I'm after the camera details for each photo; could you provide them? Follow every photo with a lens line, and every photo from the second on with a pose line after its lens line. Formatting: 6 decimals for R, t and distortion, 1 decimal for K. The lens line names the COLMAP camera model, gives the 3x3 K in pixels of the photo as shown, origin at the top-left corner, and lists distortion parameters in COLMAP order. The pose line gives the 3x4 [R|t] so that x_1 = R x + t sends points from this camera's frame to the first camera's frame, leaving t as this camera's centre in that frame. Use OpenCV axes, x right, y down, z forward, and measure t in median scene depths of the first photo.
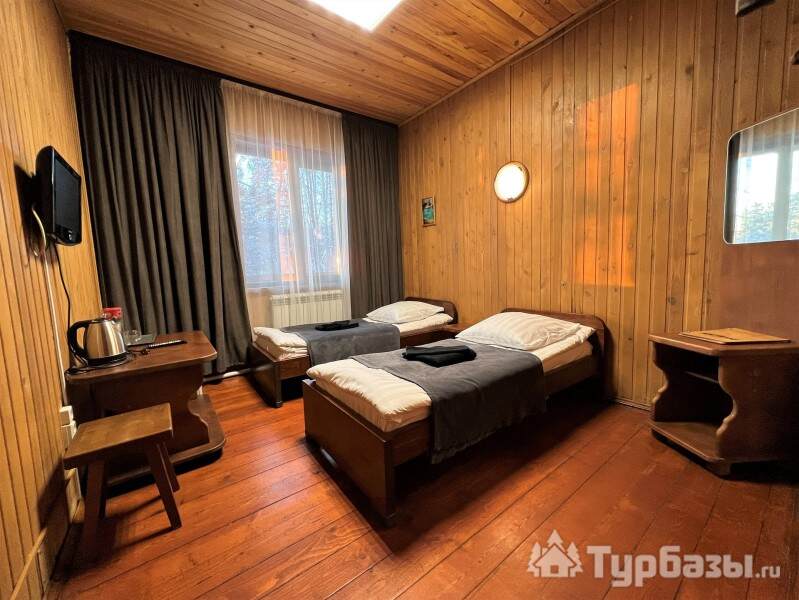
lens RADIAL K [[320.2, 0, 398.3], [0, 320.2, 300.1], [0, 0, 1]] dist [-0.002173, 0.000187]
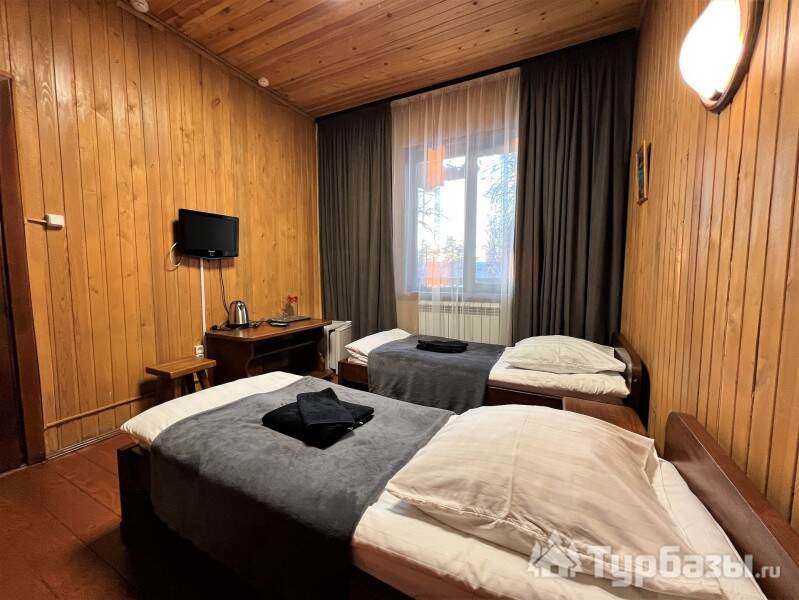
lens RADIAL K [[320.2, 0, 399.5], [0, 320.2, 297.8], [0, 0, 1]] dist [-0.002173, 0.000187]
pose [[0.433113, 0.107825, -0.894867, 0.444839], [-0.112583, 0.991515, 0.064980, -0.076533], [0.894281, 0.072603, 0.441577, 0.490555]]
